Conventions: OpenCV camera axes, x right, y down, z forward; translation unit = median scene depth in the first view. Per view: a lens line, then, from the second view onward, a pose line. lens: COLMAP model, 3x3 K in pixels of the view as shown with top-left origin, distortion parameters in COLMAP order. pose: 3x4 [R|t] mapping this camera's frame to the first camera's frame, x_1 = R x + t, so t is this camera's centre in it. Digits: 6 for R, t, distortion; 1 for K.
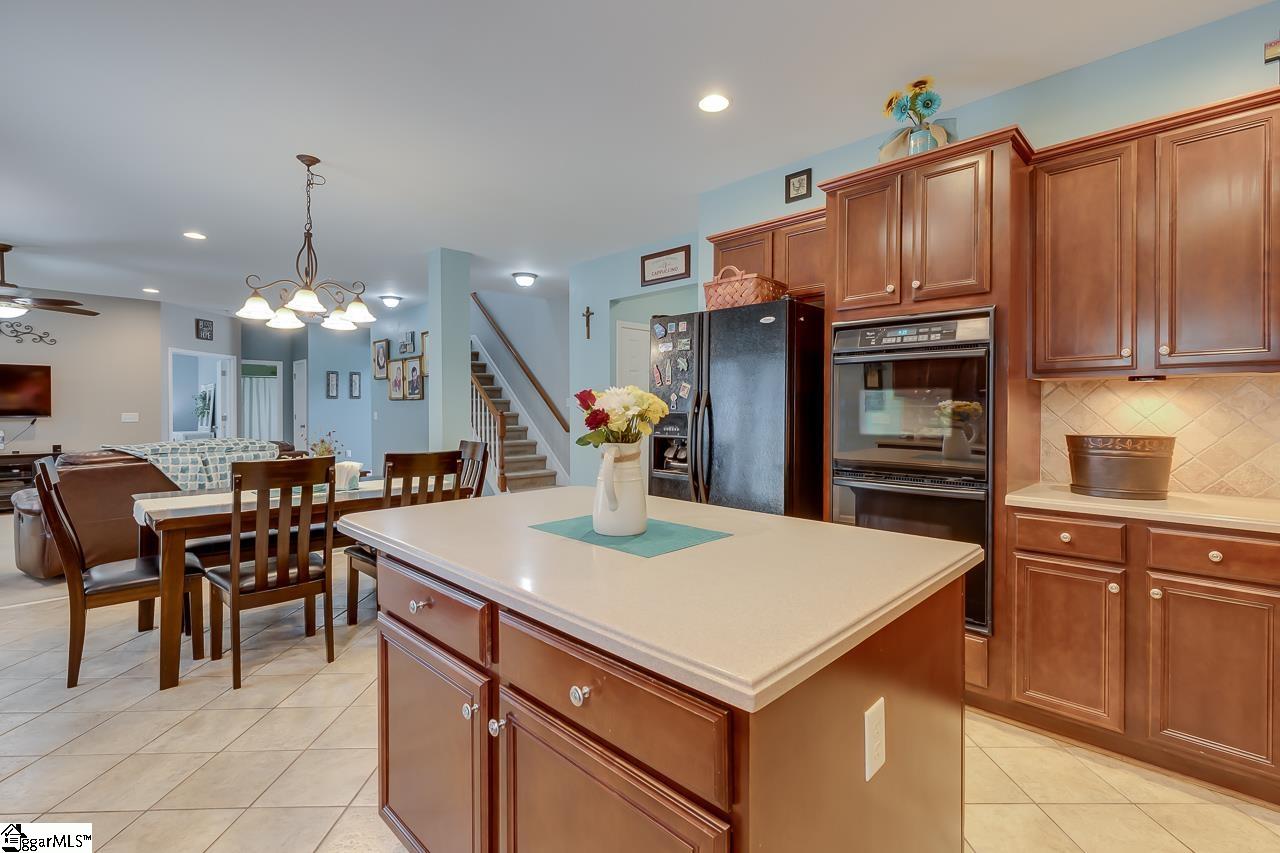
lens RADIAL K [[583.7, 0, 667.4], [0, 583.7, 415.7], [0, 0, 1]] dist [0.002188, -0.001679]
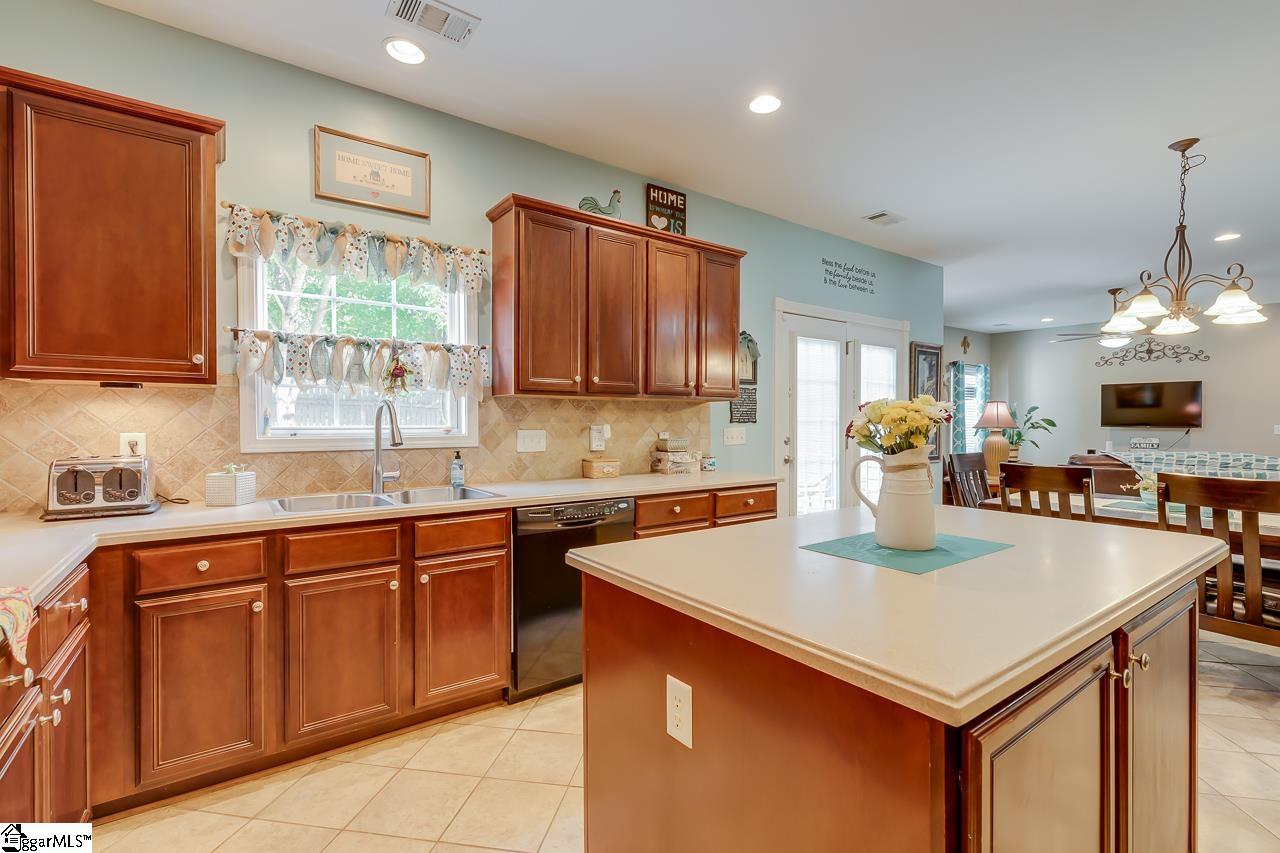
lens RADIAL K [[583.7, 0, 642.7], [0, 583.7, 425.1], [0, 0, 1]] dist [0.002188, -0.001679]
pose [[-0.185483, 0.009617, -0.982600, 0.432685], [-0.011803, 0.999858, 0.012013, -0.005991], [0.982577, 0.013826, -0.185343, 0.355507]]
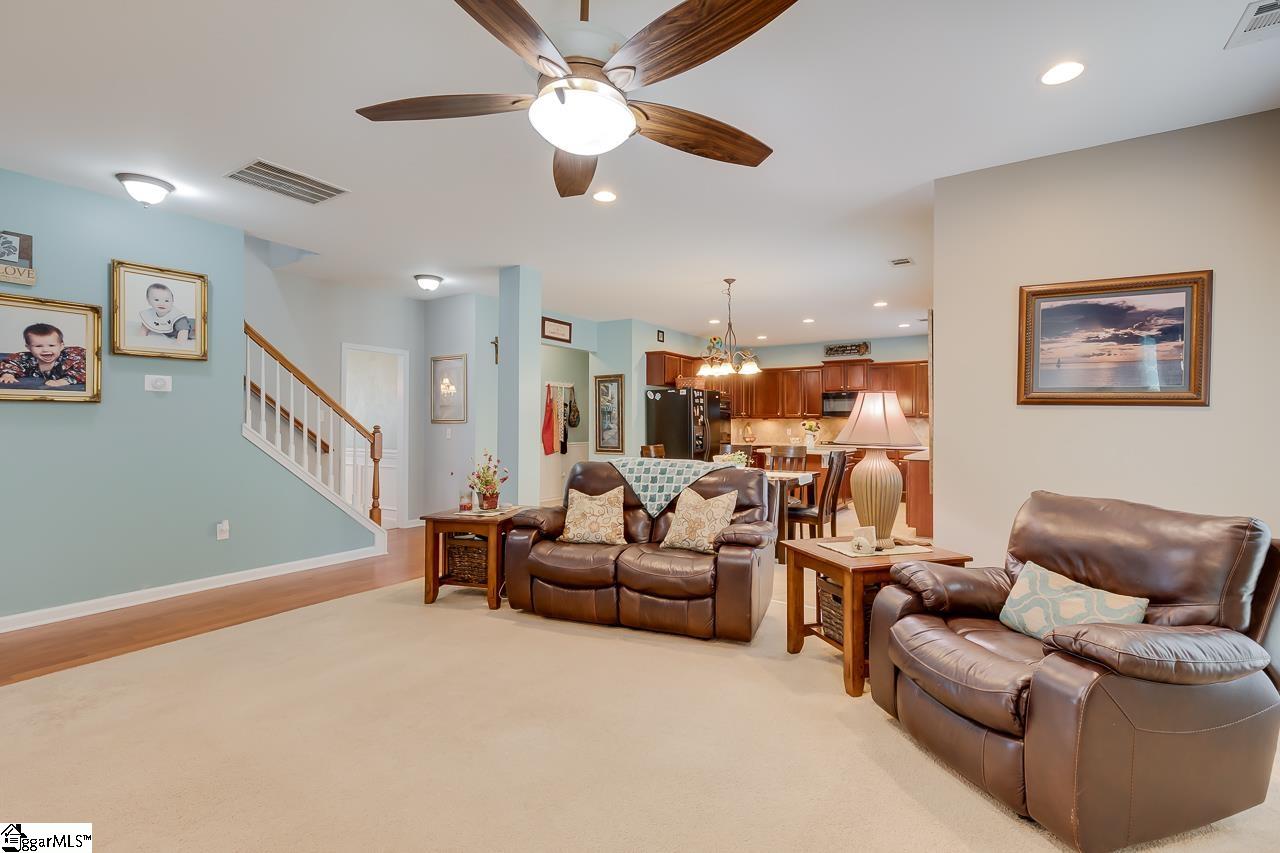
lens RADIAL K [[583.7, 0, 638.8], [0, 583.7, 421.9], [0, 0, 1]] dist [0.002188, -0.001679]
pose [[-0.193111, 0.002600, 0.981173, -2.199552], [0.007474, 0.999971, -0.001179, -0.021882], [-0.981148, 0.007105, -0.193125, 1.563919]]
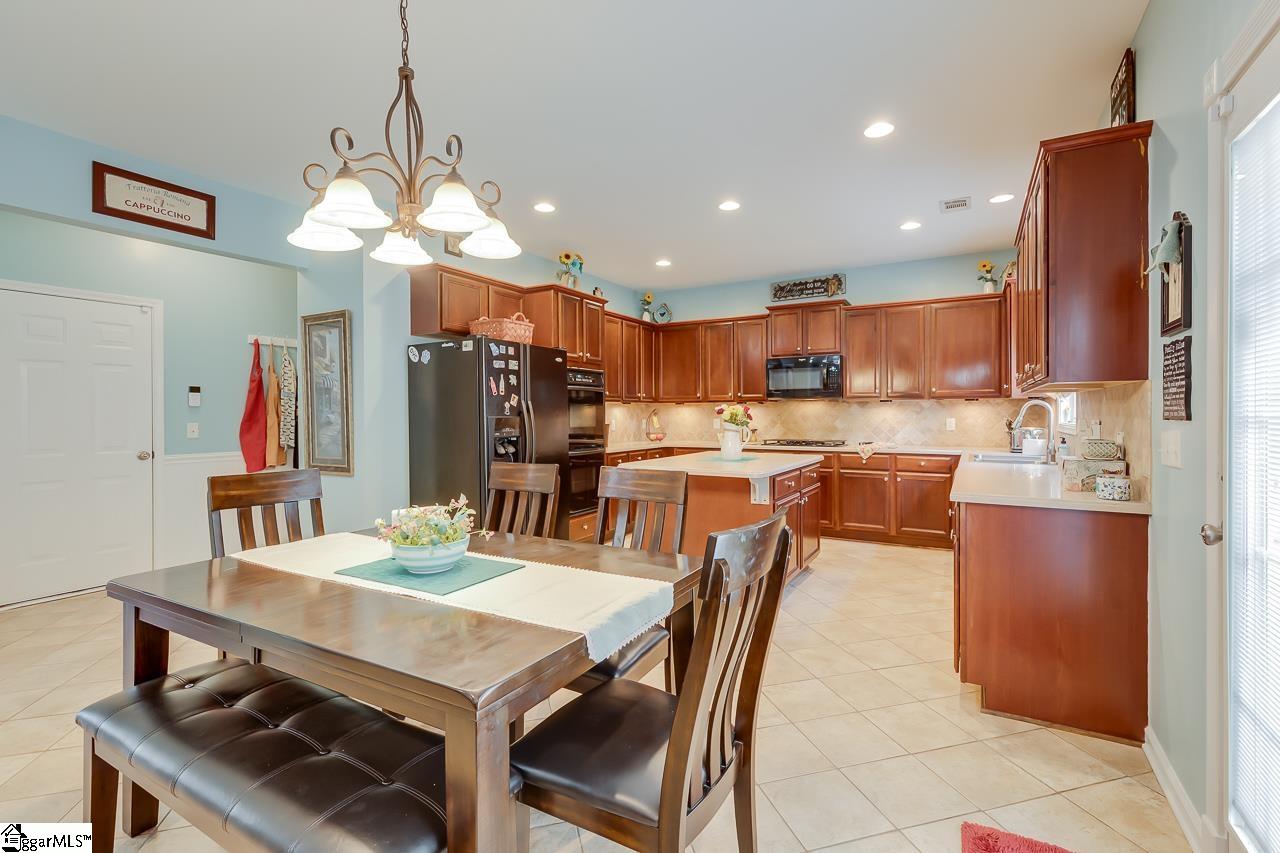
lens RADIAL K [[583.7, 0, 637.7], [0, 583.7, 415.1], [0, 0, 1]] dist [0.002188, -0.001679]
pose [[-0.245024, -0.002424, 0.969514, -1.133878], [0.016039, 0.999850, 0.006553, -0.012507], [-0.969384, 0.017155, -0.244948, 0.916440]]
